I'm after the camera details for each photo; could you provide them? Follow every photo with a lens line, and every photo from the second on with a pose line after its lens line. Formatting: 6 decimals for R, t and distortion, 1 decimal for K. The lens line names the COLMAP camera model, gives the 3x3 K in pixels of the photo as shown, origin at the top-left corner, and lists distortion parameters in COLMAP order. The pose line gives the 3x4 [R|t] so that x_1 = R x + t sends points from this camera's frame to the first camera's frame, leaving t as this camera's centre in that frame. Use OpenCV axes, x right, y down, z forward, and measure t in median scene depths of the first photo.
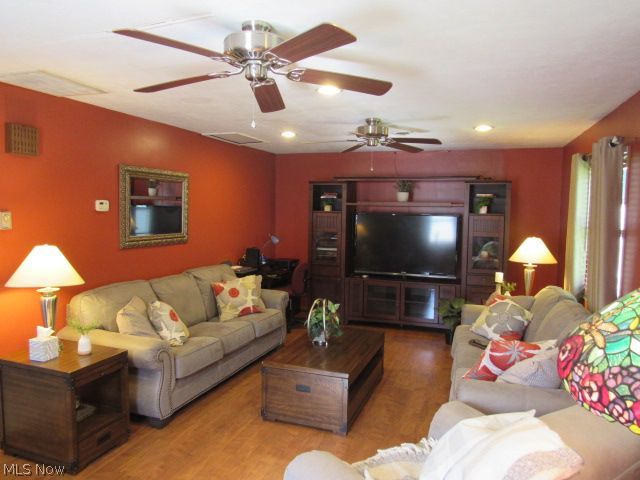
lens RADIAL K [[458.3, 0, 318.9], [0, 458.3, 237.0], [0, 0, 1]] dist [-0.032356, 0.000606]
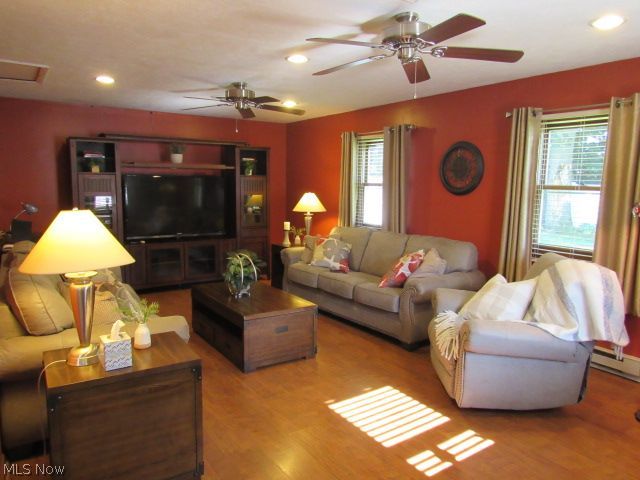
lens RADIAL K [[458.3, 0, 318.9], [0, 458.3, 237.0], [0, 0, 1]] dist [-0.032356, 0.000606]
pose [[0.603861, -0.102228, 0.790507, -0.566544], [0.048186, 0.994610, 0.091814, 0.008888], [-0.795632, -0.017351, 0.605532, 0.180549]]
